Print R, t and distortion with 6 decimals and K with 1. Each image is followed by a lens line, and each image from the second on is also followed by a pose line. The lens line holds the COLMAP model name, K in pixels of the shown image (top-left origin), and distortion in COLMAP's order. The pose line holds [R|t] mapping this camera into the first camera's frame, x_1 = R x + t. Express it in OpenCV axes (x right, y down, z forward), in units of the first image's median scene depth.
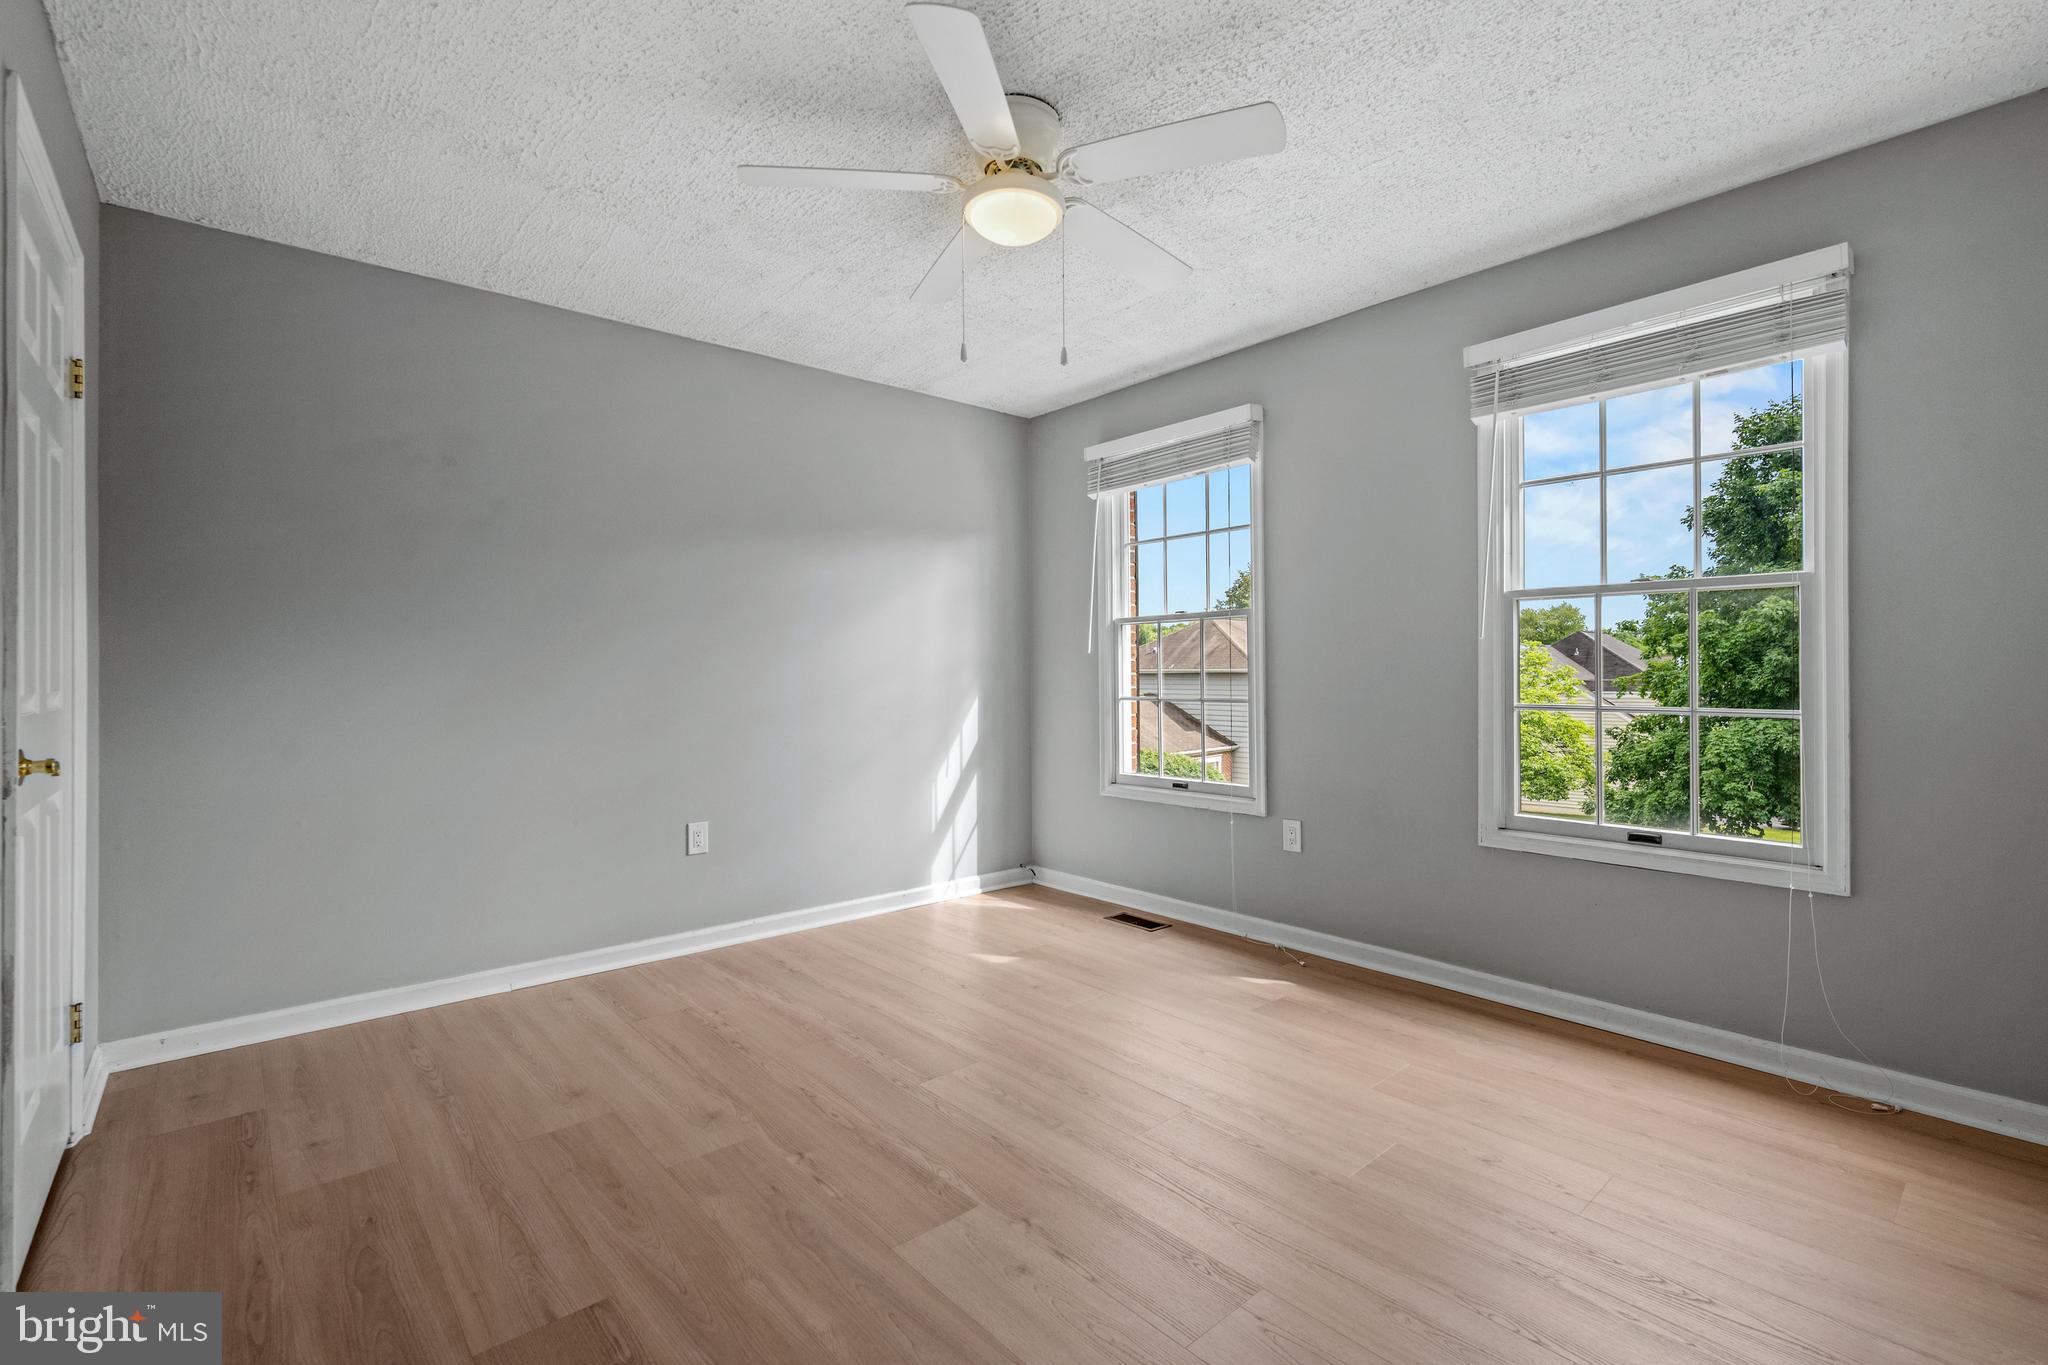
lens RADIAL K [[933.4, 0, 1024.9], [0, 933.4, 678.9], [0, 0, 1]] dist [0.000029, -0.000200]
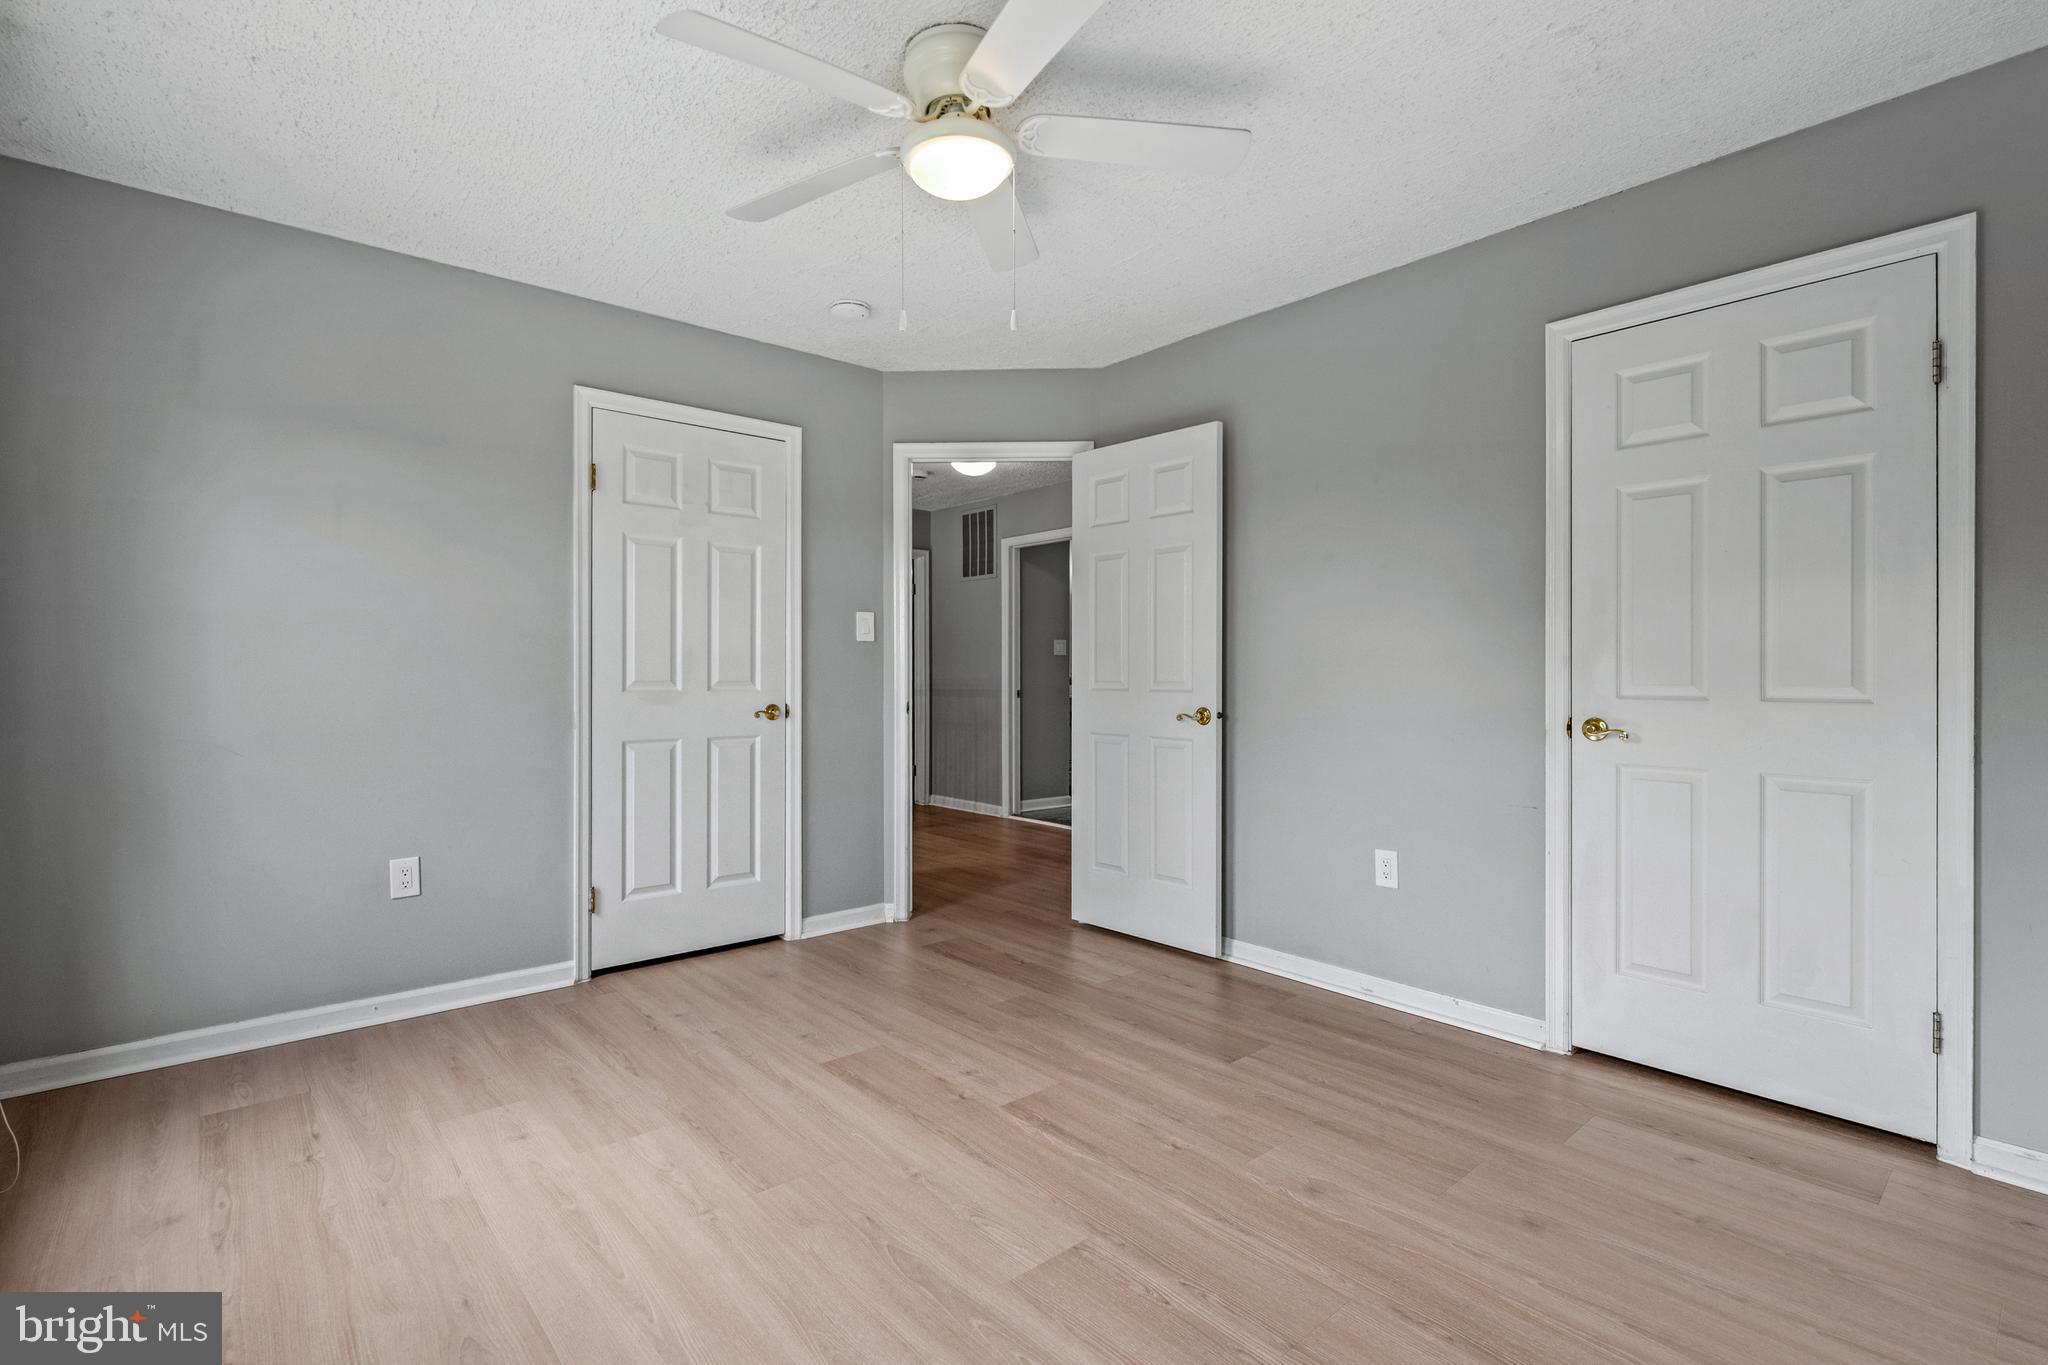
lens RADIAL K [[933.4, 0, 1024.9], [0, 933.4, 678.9], [0, 0, 1]] dist [0.000029, -0.000200]
pose [[-0.999995, 0.002500, 0.002125, -0.083613], [0.002525, 0.999925, 0.011961, -0.014866], [-0.002095, 0.011966, -0.999926, 2.164699]]
